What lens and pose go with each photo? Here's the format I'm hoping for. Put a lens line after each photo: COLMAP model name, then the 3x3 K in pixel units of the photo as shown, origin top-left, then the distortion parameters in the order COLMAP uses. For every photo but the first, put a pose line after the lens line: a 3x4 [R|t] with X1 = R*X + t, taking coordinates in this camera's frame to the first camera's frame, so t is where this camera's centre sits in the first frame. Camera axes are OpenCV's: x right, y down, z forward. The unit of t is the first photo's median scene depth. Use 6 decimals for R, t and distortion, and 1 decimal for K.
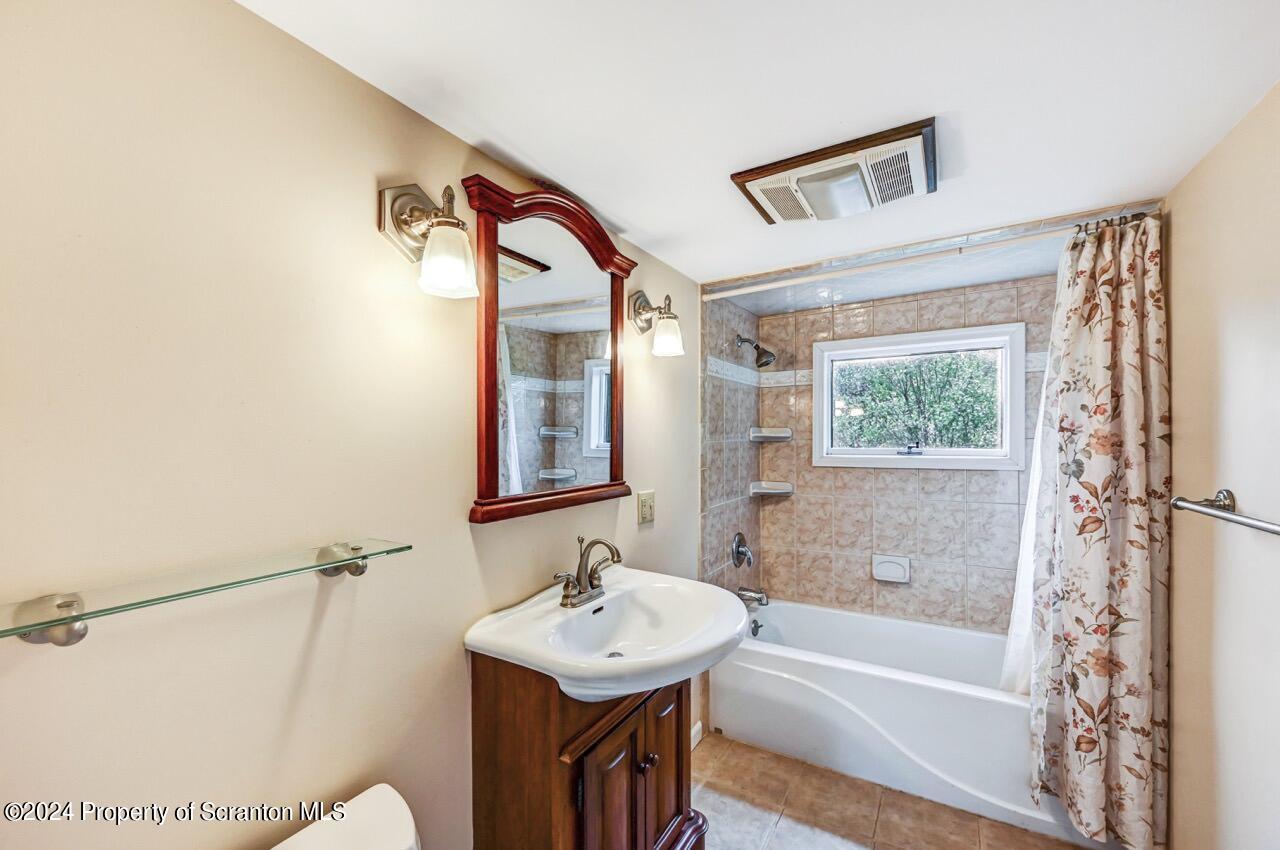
lens RADIAL K [[517.1, 0, 630.4], [0, 517.1, 434.6], [0, 0, 1]] dist [0.012042, 0.000384]
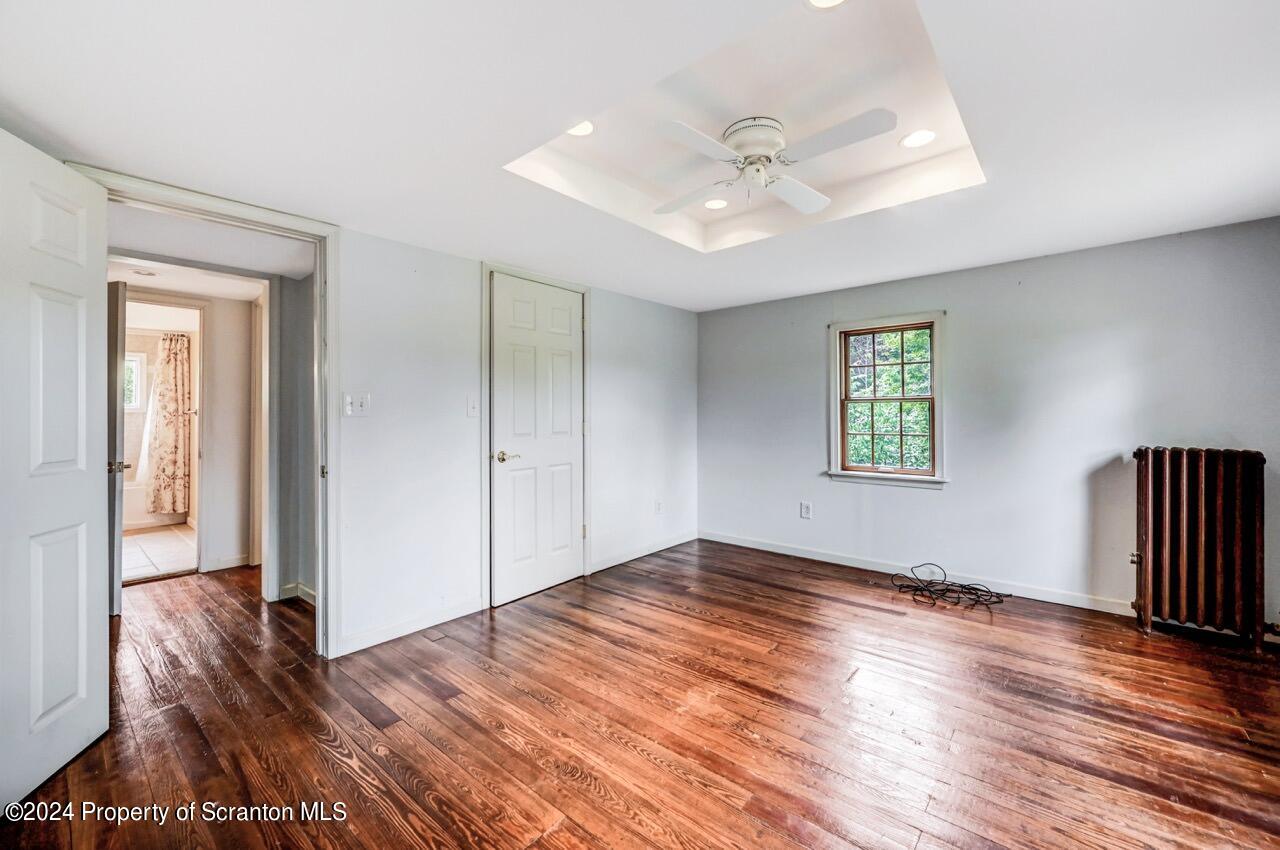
lens RADIAL K [[517.1, 0, 630.8], [0, 517.1, 417.4], [0, 0, 1]] dist [0.012042, 0.000384]
pose [[0.162061, -0.009499, 0.986735, -2.033361], [-0.008414, 0.999904, 0.011008, 0.071715], [-0.986745, -0.010086, 0.161966, -2.578683]]
